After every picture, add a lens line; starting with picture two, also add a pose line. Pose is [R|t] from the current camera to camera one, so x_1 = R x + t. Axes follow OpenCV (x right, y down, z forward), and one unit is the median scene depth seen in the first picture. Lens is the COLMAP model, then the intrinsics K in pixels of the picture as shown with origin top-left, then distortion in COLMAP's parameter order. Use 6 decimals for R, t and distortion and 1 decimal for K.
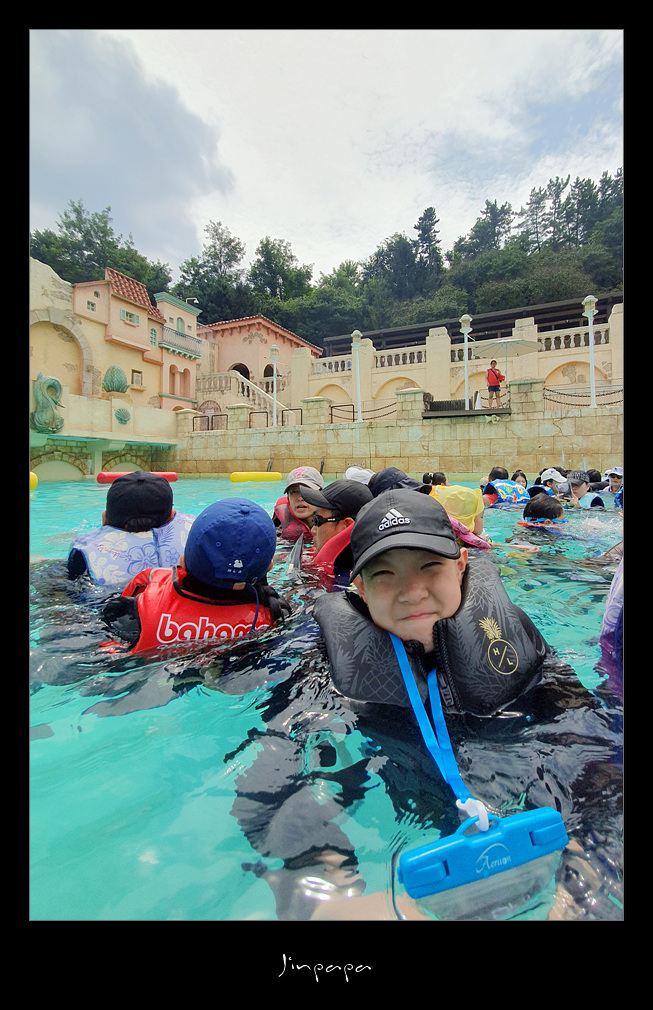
lens RADIAL K [[418.8, 0, 337.2], [0, 418.8, 460.1], [0, 0, 1]] dist [-0.001517, -0.000065]
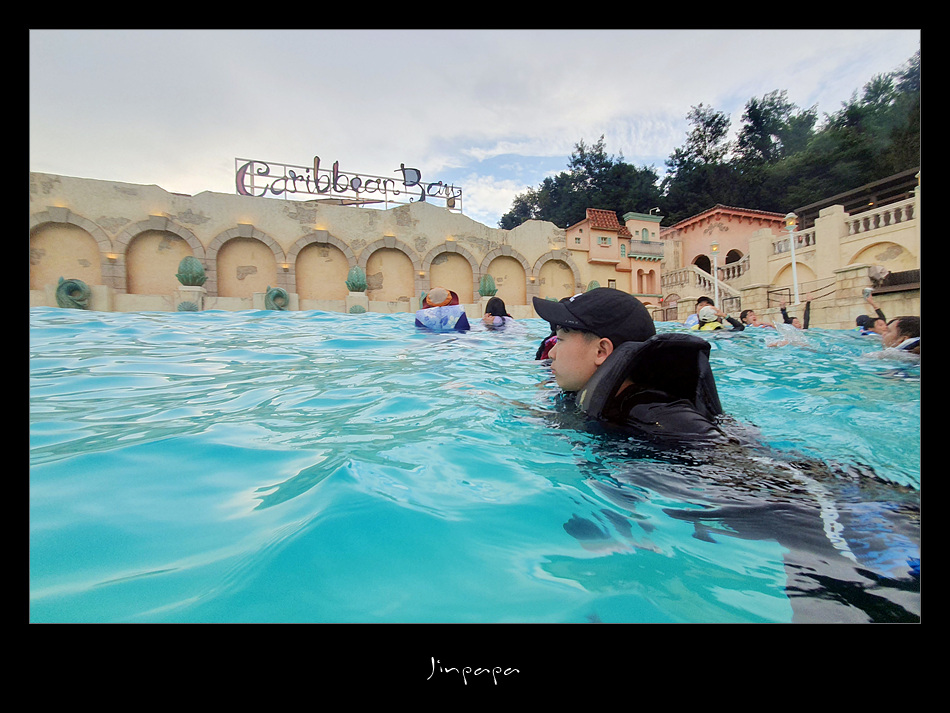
lens RADIAL K [[413.5, 0, 523.5], [0, 413.5, 357.8], [0, 0, 1]] dist [0.016499, 0.000191]
pose [[0.734413, -0.022061, -0.678344, 0.172219], [0.051316, 0.998416, 0.023088, -0.014250], [0.676760, -0.051767, 0.734381, -0.132368]]
